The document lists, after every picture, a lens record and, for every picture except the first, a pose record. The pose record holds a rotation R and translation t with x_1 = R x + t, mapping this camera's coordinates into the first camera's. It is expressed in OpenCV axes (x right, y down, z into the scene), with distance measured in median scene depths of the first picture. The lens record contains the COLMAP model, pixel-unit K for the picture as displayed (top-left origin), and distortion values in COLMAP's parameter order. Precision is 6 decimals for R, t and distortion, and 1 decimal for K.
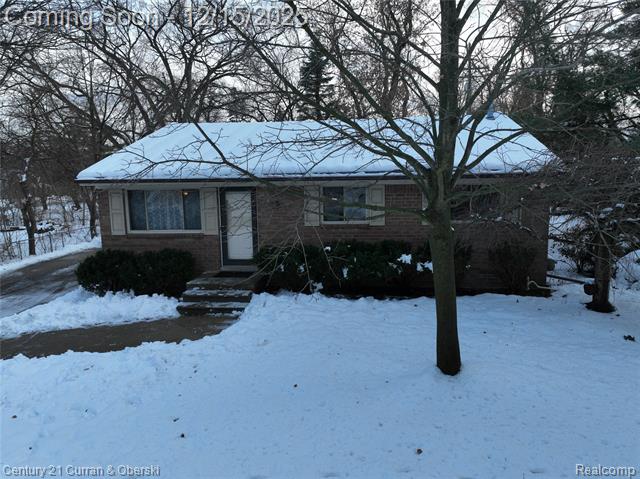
lens RADIAL K [[444.6, 0, 321.9], [0, 444.6, 239.8], [0, 0, 1]] dist [0.001727, 0.009017]
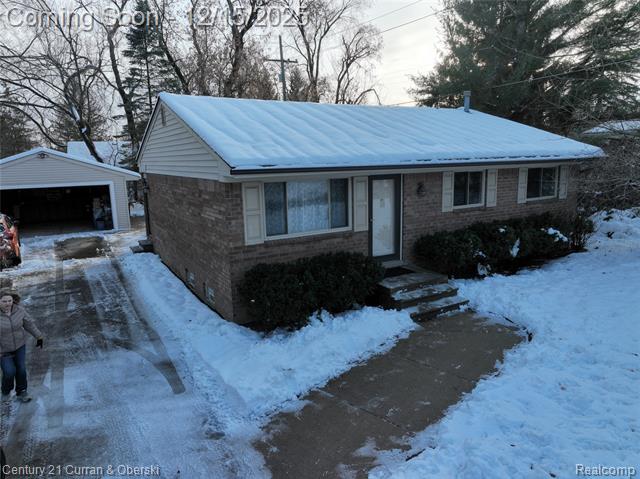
lens RADIAL K [[444.6, 0, 321.9], [0, 444.6, 239.8], [0, 0, 1]] dist [0.001727, 0.009017]
pose [[0.802598, -0.109439, 0.586395, -0.824253], [0.094862, 0.993933, 0.055661, -0.050094], [-0.588929, 0.010953, 0.808110, 0.351864]]
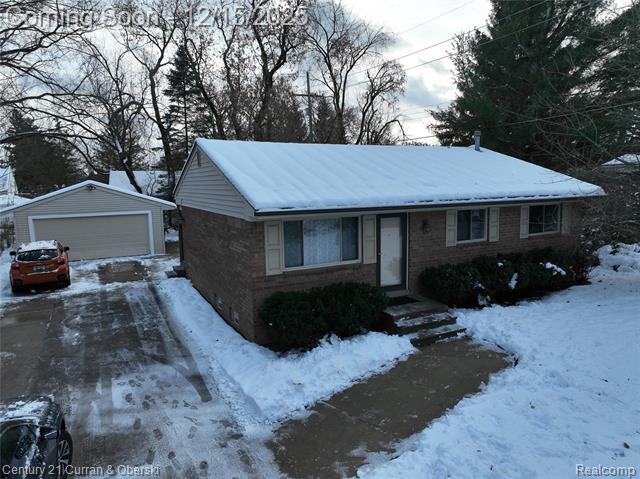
lens RADIAL K [[444.6, 0, 321.9], [0, 444.6, 239.8], [0, 0, 1]] dist [0.001727, 0.009017]
pose [[0.838350, -0.068836, 0.540769, -0.861176], [0.083283, 0.996523, -0.002264, -0.069545], [-0.538733, 0.046935, 0.841168, 0.245213]]
